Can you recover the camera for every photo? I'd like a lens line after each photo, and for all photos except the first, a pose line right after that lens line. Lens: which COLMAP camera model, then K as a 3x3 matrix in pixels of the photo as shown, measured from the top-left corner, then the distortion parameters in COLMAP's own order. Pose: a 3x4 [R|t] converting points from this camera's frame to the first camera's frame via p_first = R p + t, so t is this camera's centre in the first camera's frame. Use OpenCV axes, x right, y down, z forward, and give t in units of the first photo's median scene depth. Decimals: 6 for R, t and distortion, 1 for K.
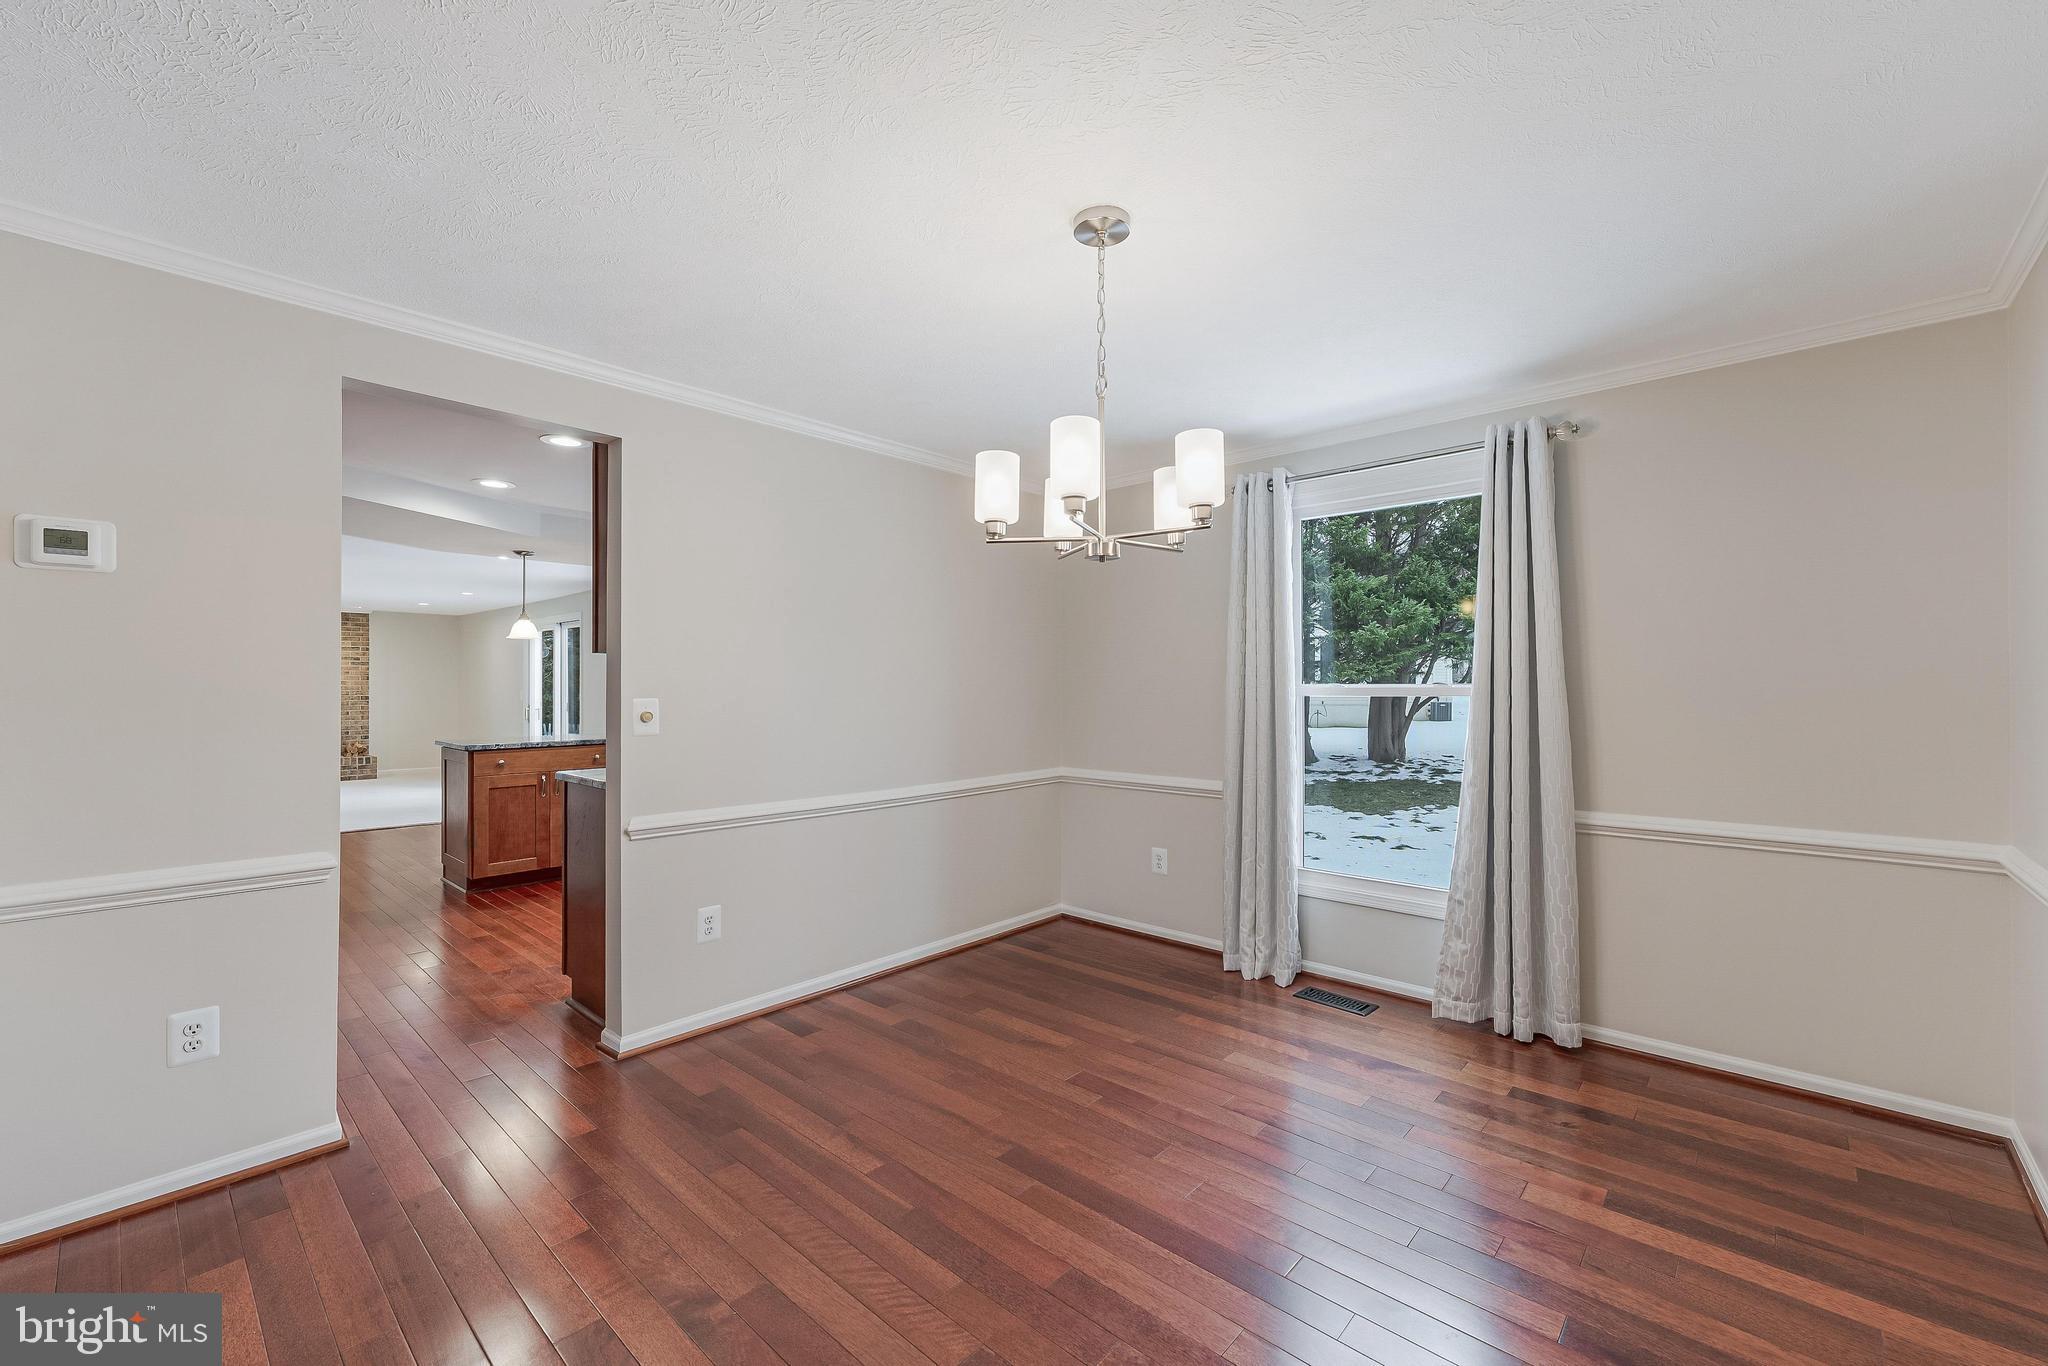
lens RADIAL K [[833.3, 0, 1024.0], [0, 833.3, 683.0], [0, 0, 1]] dist [-0.000835, -0.000135]
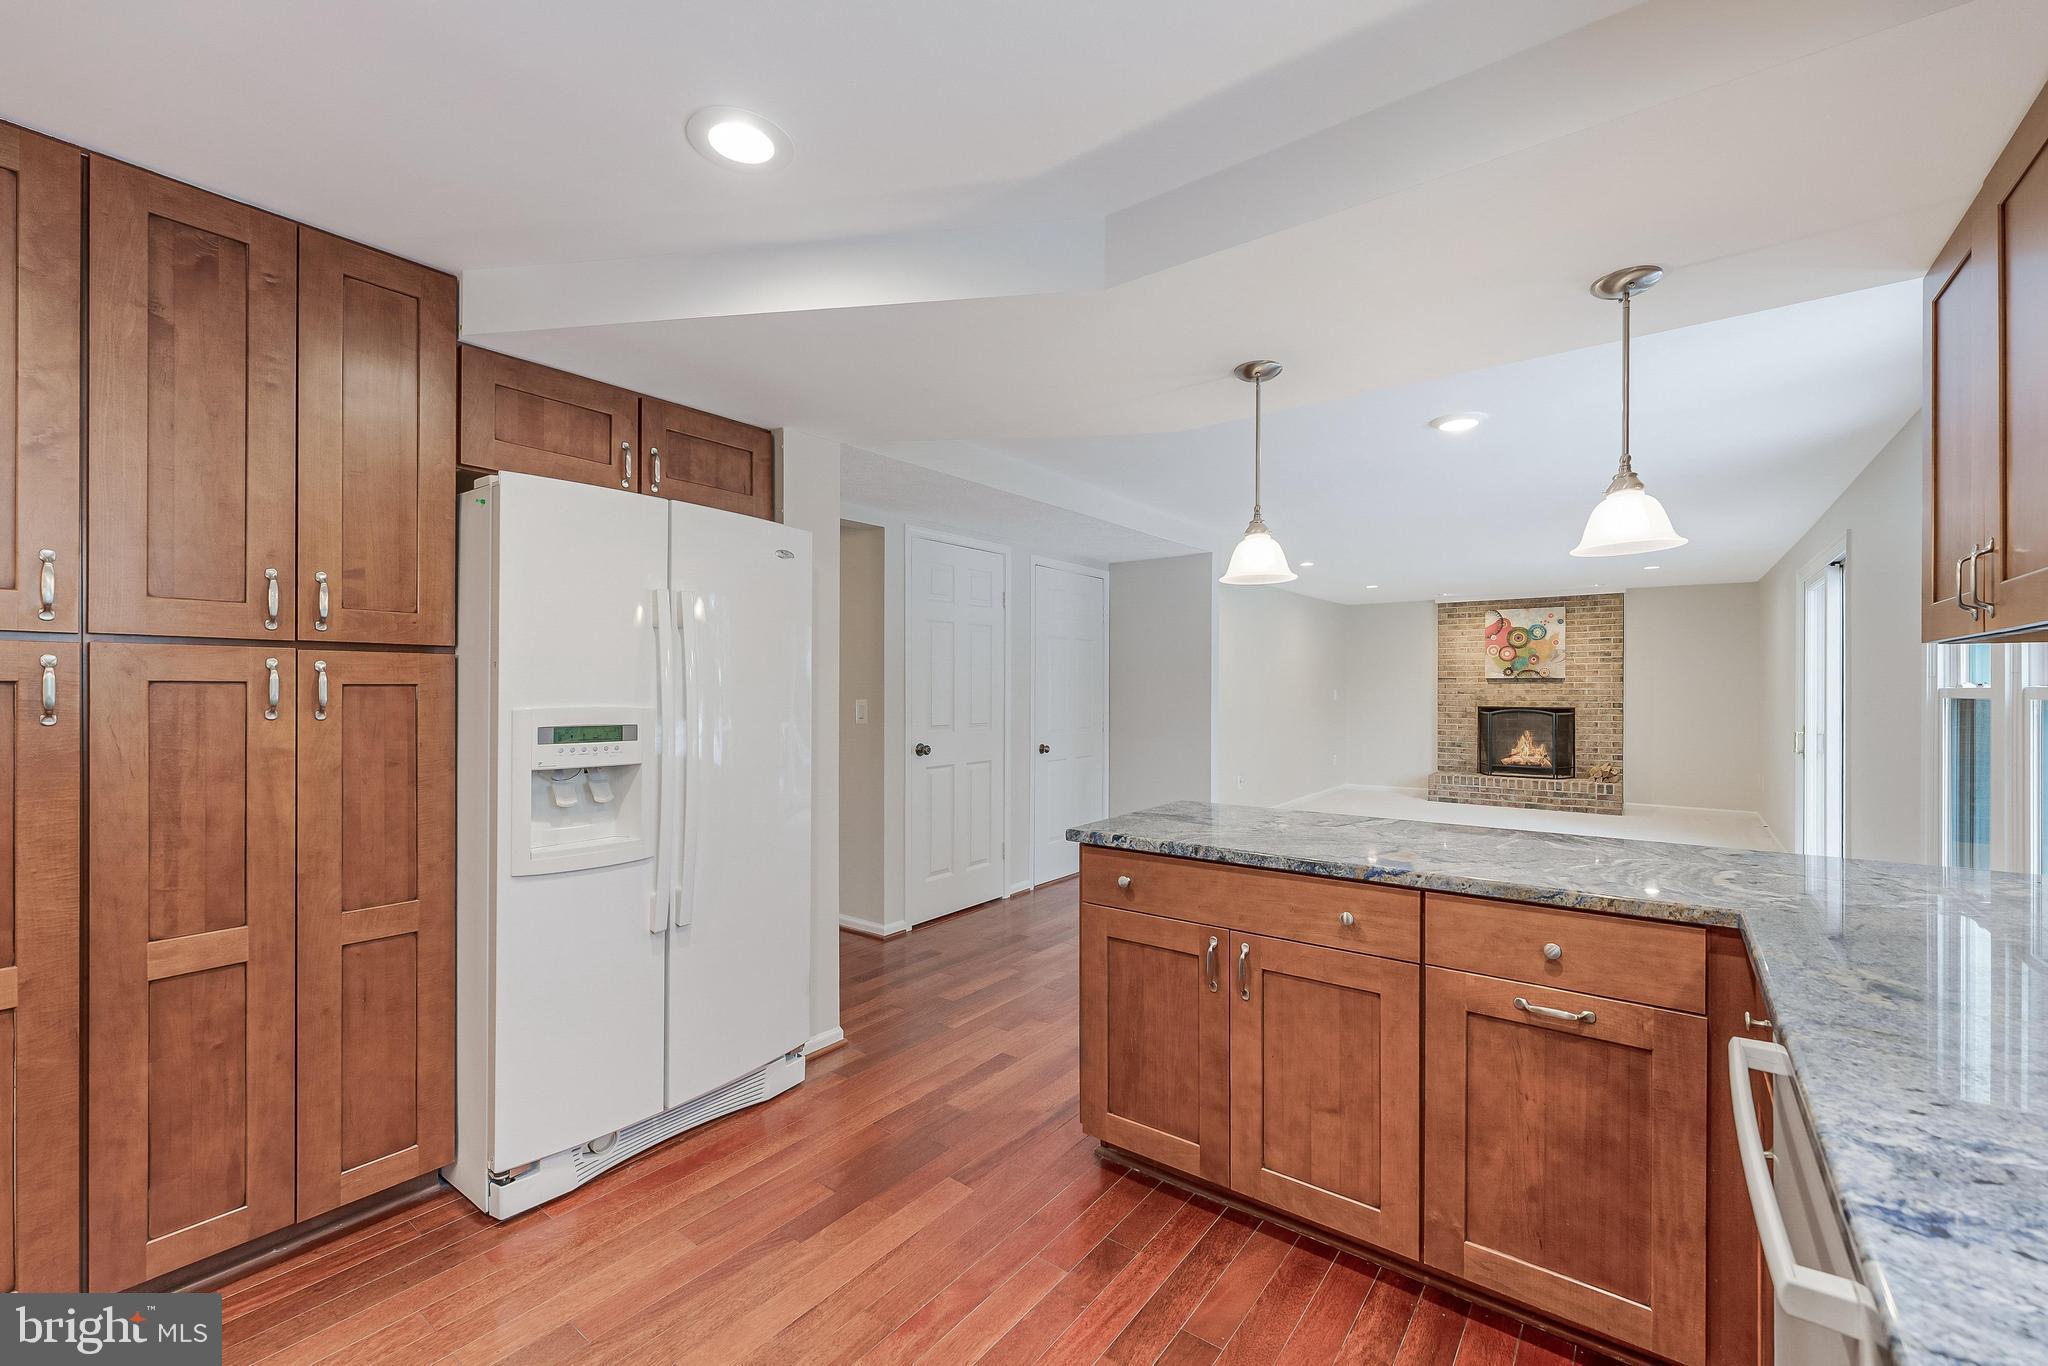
lens RADIAL K [[831.9, 0, 1036.8], [0, 831.9, 690.3], [0, 0, 1]] dist [0.000732, -0.000248]
pose [[0.101028, 0.004045, -0.994875, -0.368183], [0.003116, 0.999986, 0.004382, -0.002586], [0.994879, -0.003543, 0.101014, 1.529016]]
